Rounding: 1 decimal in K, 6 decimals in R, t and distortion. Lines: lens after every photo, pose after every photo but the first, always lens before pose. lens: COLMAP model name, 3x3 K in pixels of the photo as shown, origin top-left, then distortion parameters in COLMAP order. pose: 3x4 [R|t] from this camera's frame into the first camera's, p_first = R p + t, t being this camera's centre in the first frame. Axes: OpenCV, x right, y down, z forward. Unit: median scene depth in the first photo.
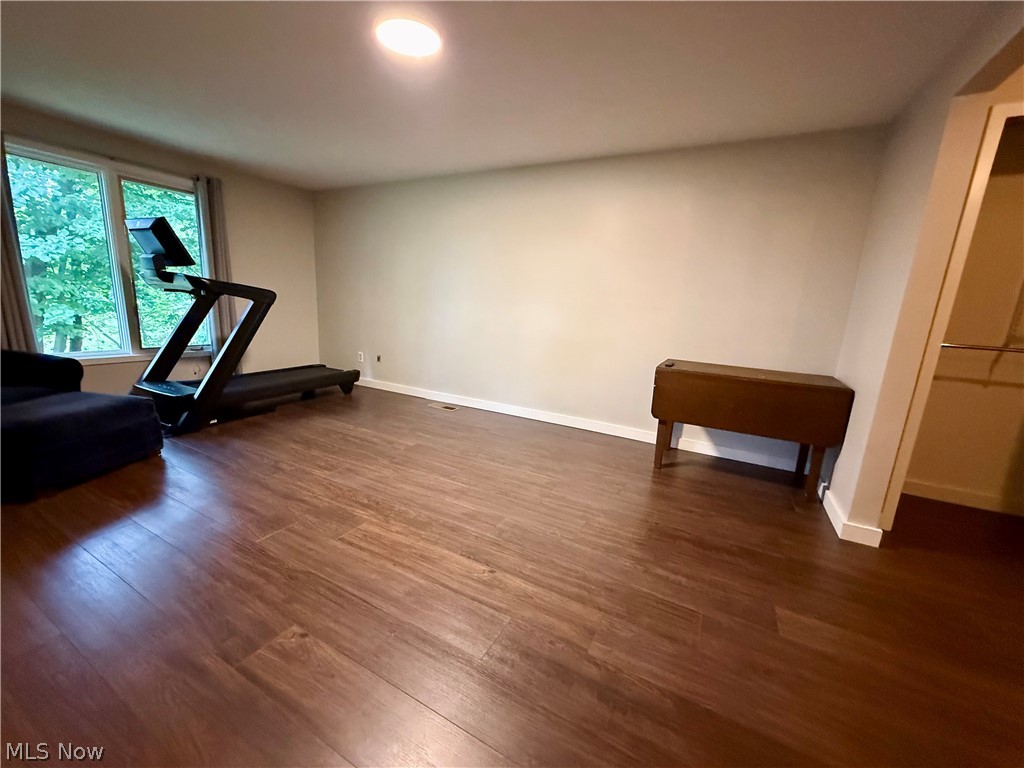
lens RADIAL K [[411.4, 0, 511.9], [0, 411.4, 384.8], [0, 0, 1]] dist [0.001339, 0.000323]
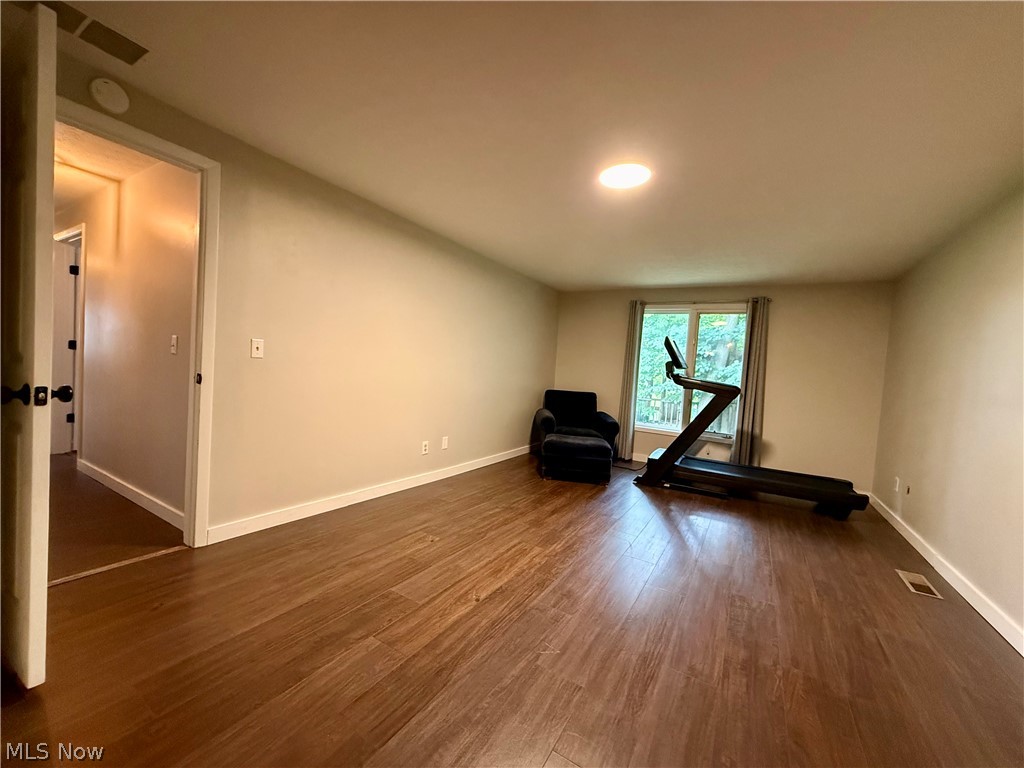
lens RADIAL K [[411.4, 0, 512.5], [0, 411.4, 386.7], [0, 0, 1]] dist [0.001339, 0.000323]
pose [[-0.033169, -0.005041, -0.999437, 0.985726], [-0.272606, 0.962116, 0.004194, -0.137113], [0.961554, 0.272592, -0.033287, 0.865069]]
